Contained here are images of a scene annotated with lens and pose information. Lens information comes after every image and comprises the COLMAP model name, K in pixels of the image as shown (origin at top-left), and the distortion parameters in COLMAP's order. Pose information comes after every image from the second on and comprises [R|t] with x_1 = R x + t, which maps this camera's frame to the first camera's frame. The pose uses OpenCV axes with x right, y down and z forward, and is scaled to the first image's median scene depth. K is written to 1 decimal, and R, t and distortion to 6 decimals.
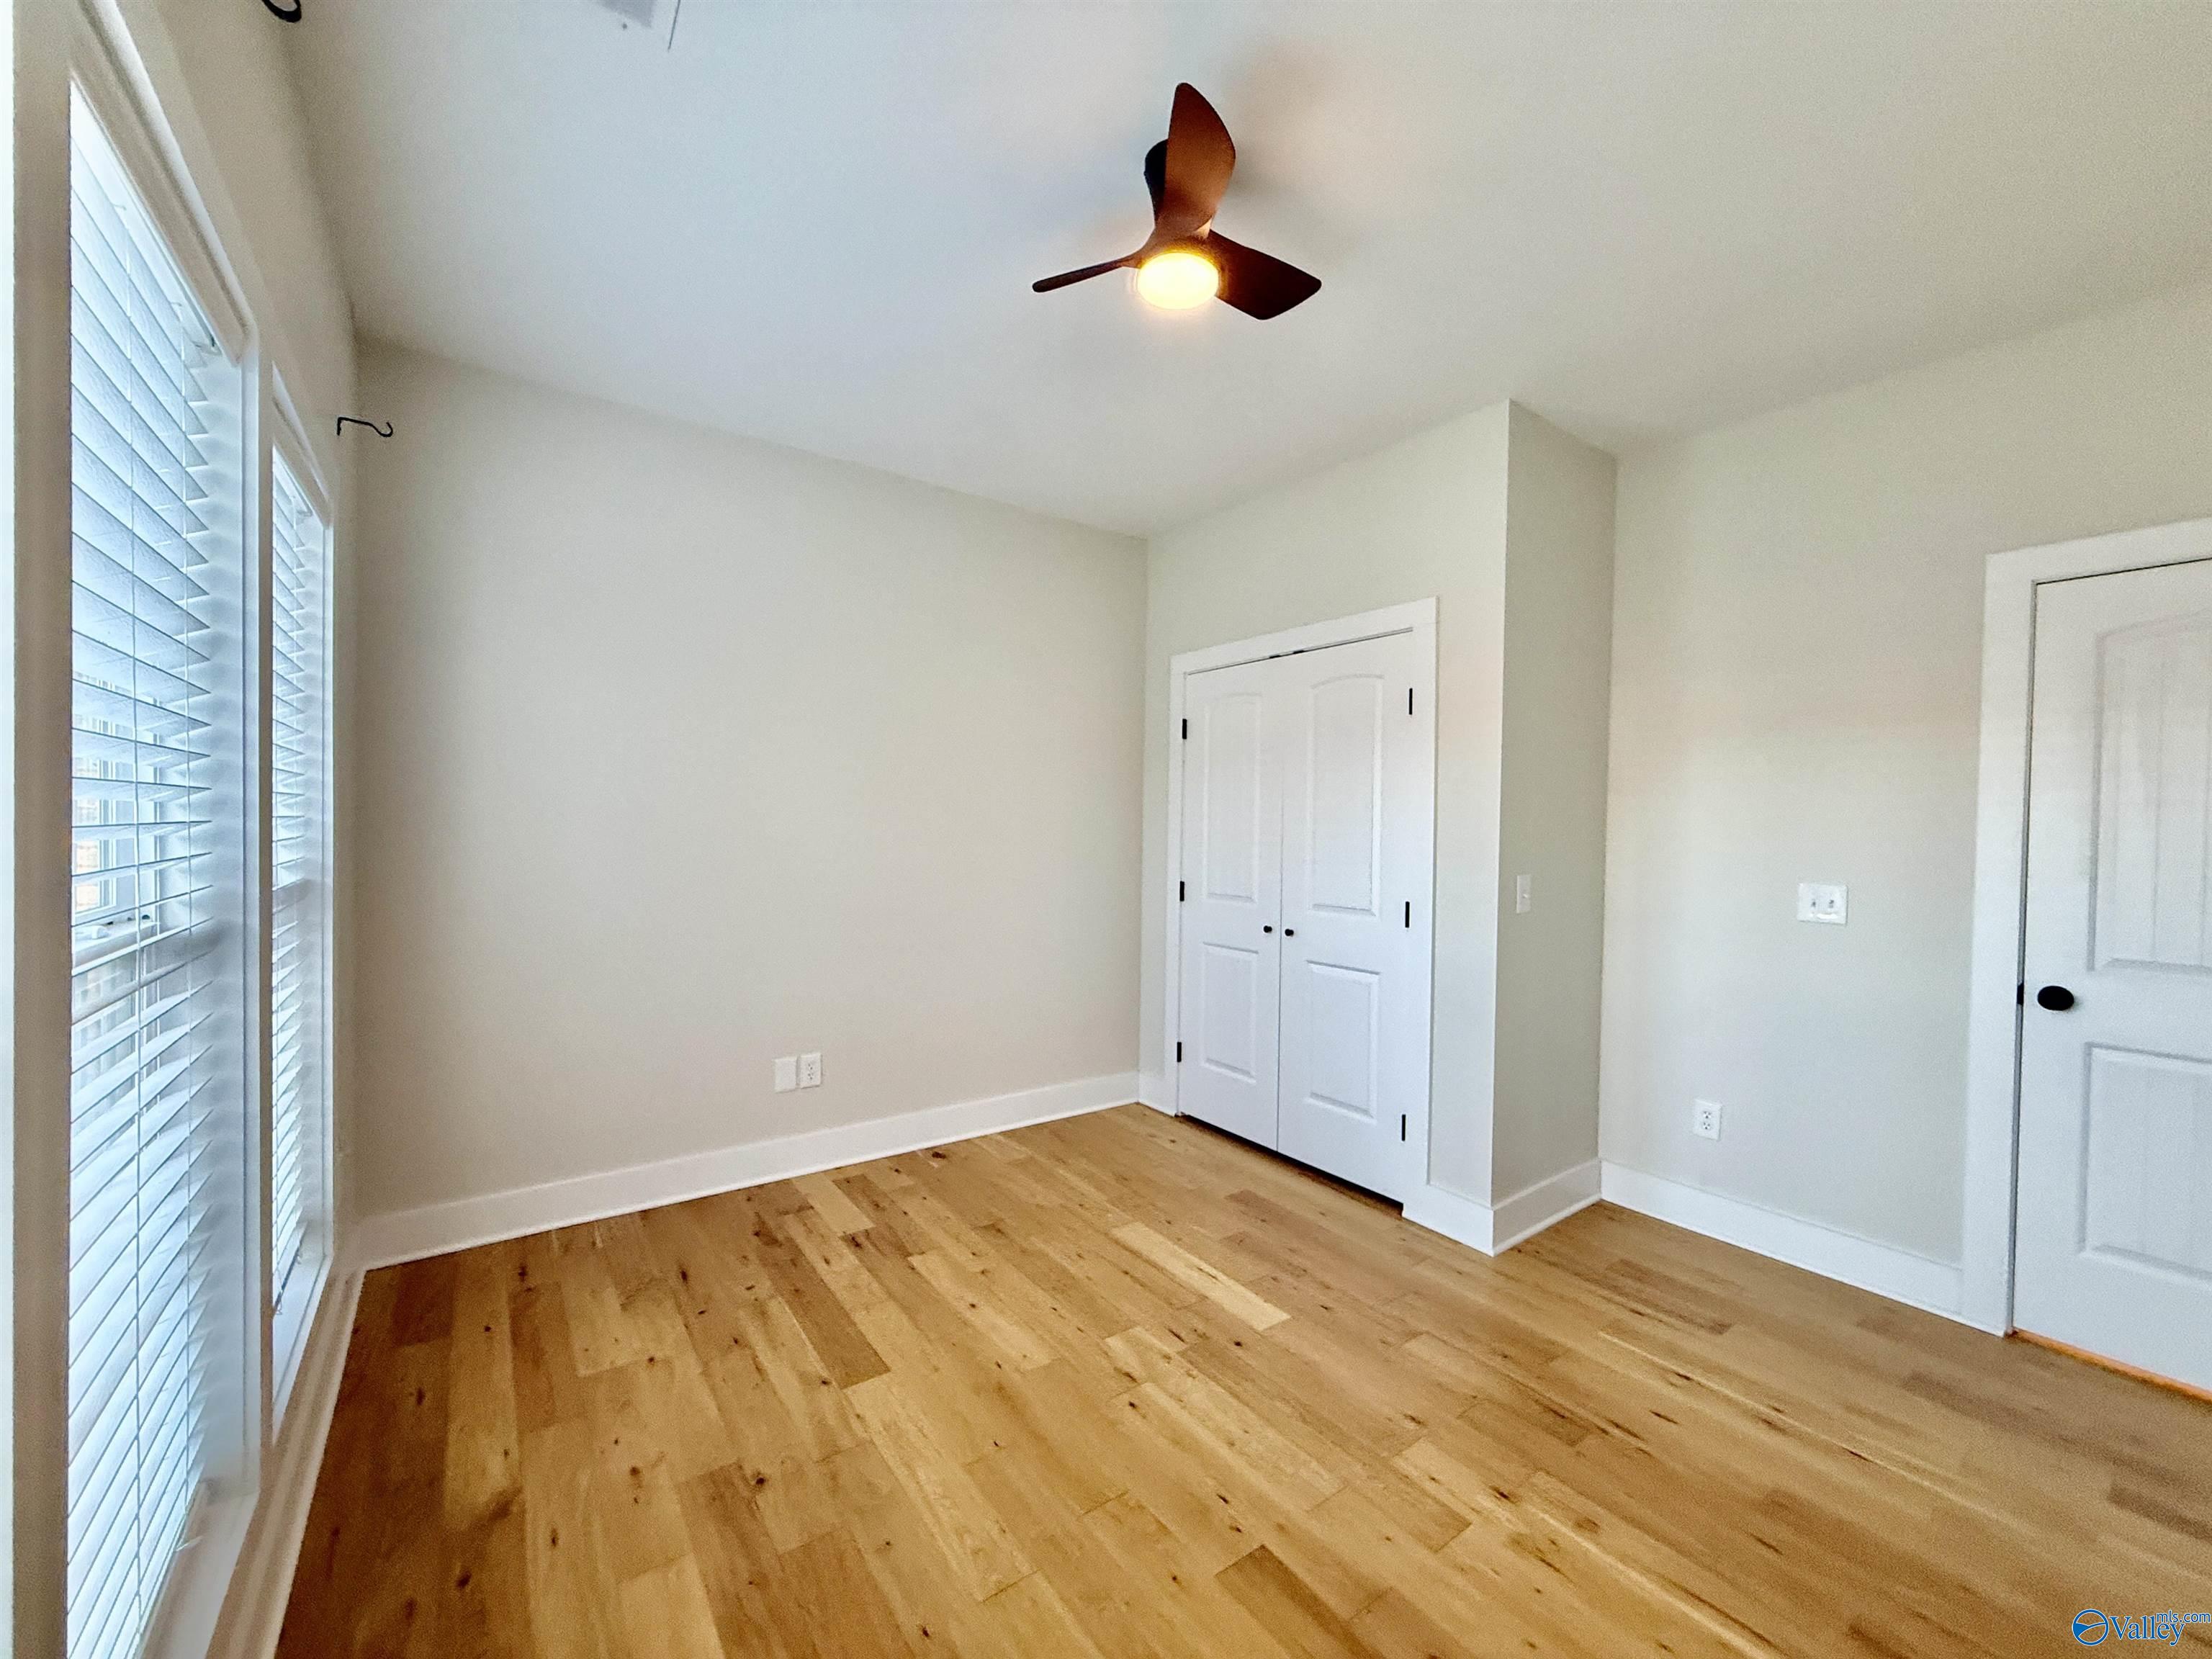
lens RADIAL K [[877.7, 0, 1101.5], [0, 877.7, 836.1], [0, 0, 1]] dist [0.000649, -0.000317]
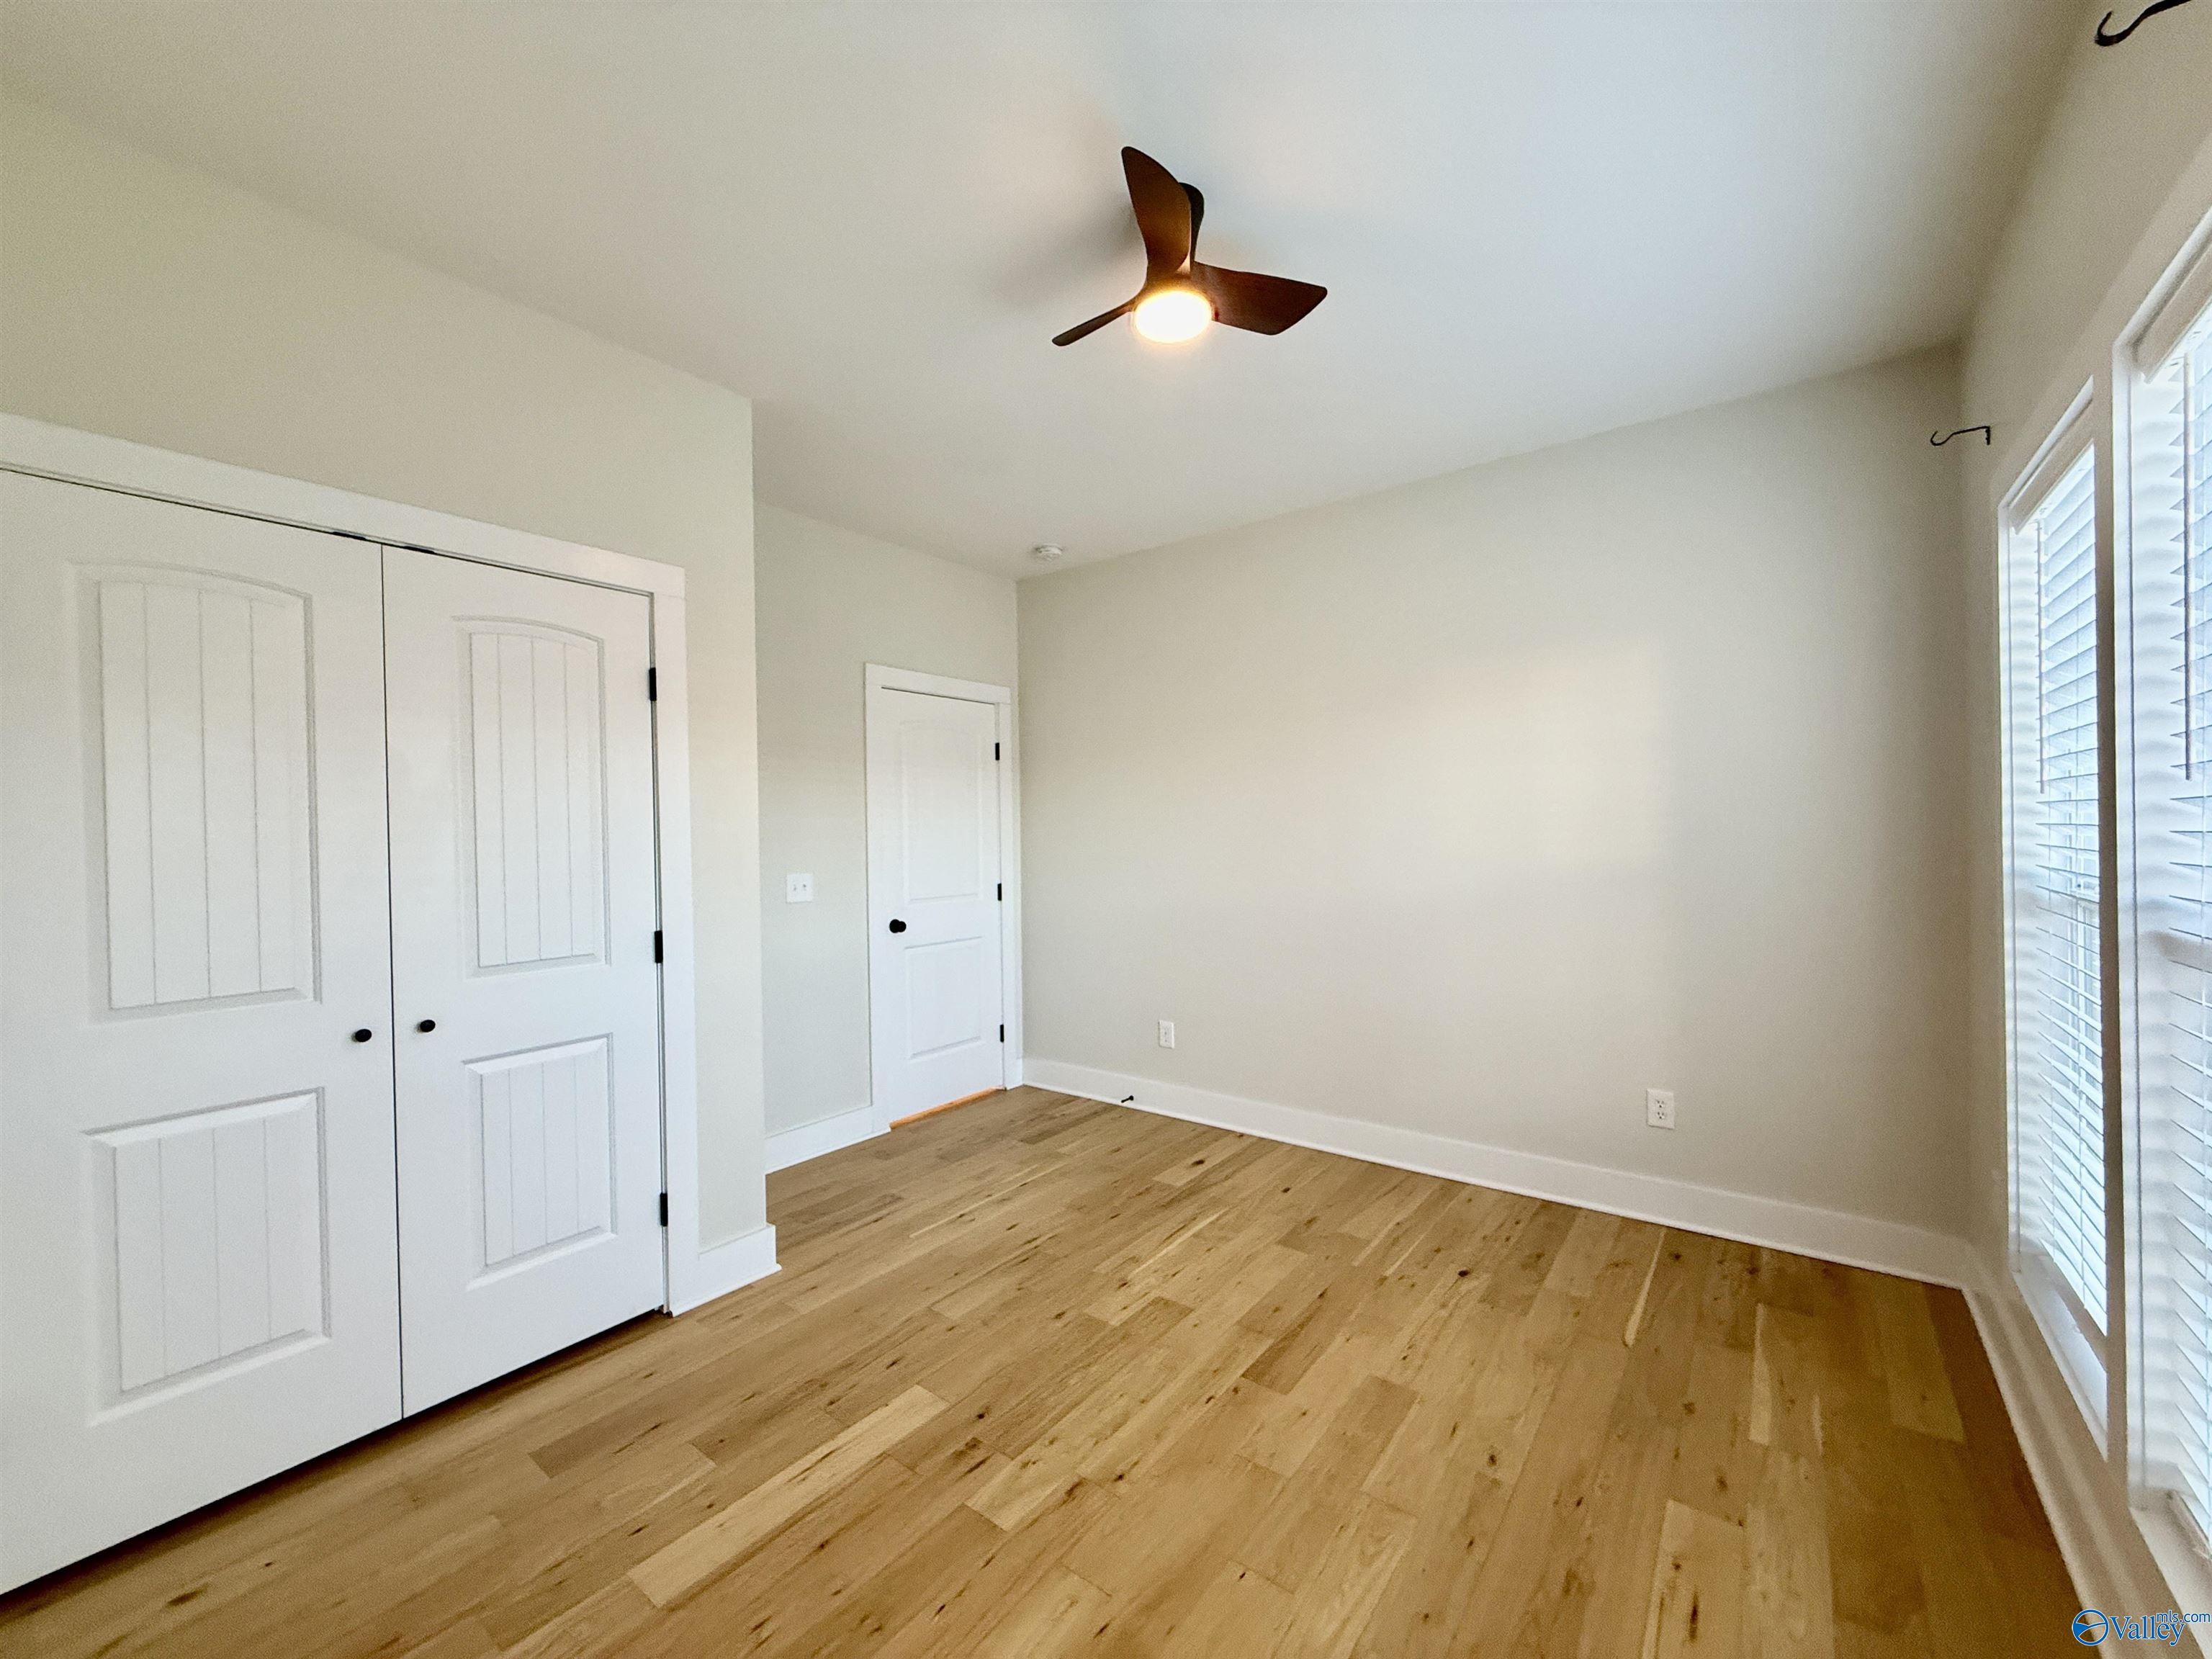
lens RADIAL K [[877.7, 0, 1101.5], [0, 877.7, 836.1], [0, 0, 1]] dist [0.000649, -0.000317]
pose [[-0.289592, -0.017863, 0.956984, -0.692366], [0.024669, 0.999354, 0.026119, -0.030288], [-0.956832, 0.031172, -0.288964, 1.073251]]
